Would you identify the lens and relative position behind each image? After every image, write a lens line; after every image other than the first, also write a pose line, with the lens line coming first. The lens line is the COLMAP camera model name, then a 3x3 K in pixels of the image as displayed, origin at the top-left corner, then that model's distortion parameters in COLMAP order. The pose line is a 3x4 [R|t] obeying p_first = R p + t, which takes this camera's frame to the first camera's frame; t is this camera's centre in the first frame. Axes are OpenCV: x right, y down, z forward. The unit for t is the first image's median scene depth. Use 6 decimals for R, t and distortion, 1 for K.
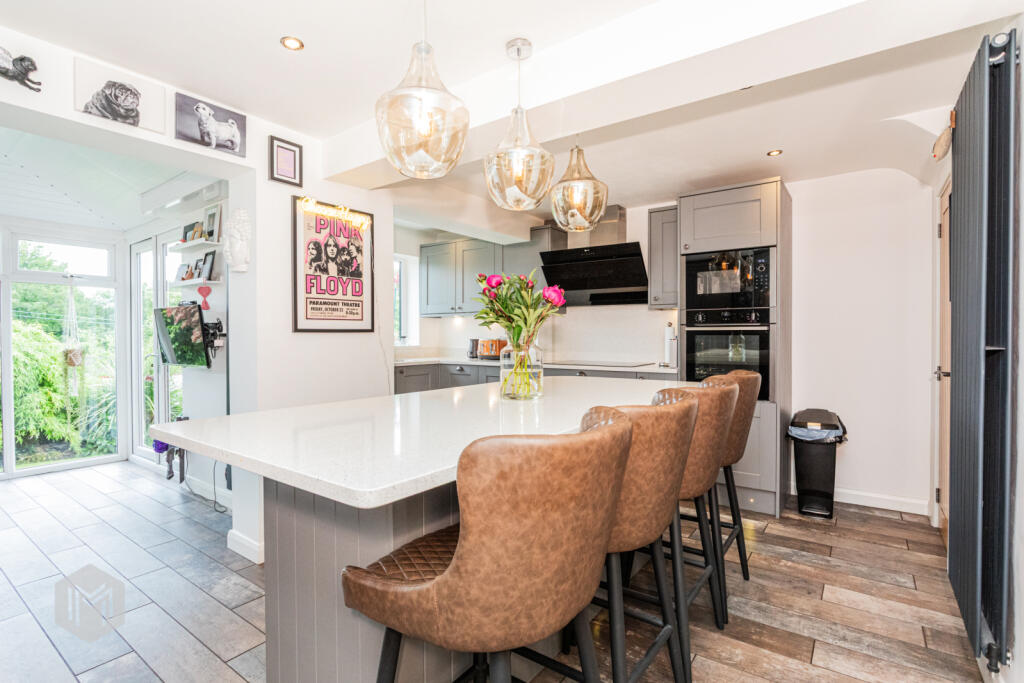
lens RADIAL K [[490.1, 0, 512.0], [0, 490.1, 341.5], [0, 0, 1]] dist [-0.001649, 0.000100]
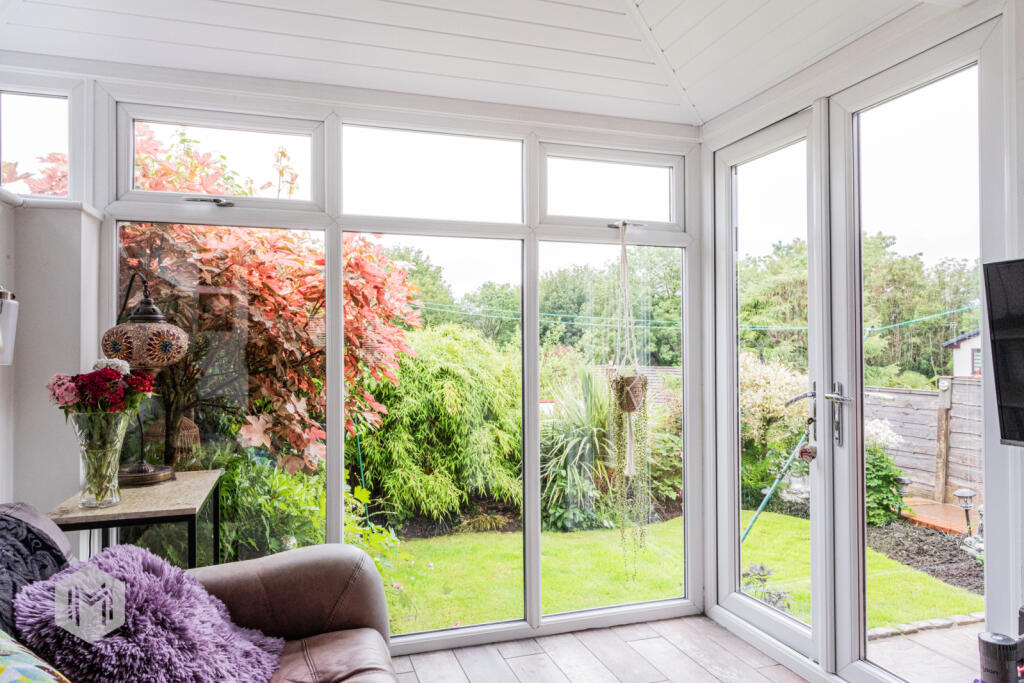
lens RADIAL K [[685.9, 0, 512.0], [0, 685.9, 341.5], [0, 0, 1]] dist [0.003131, 0.001508]
pose [[0.809811, -0.001278, -0.586690, -0.374205], [-0.008786, 0.999859, -0.014306, -0.004359], [0.586625, 0.016739, 0.809685, 0.245961]]
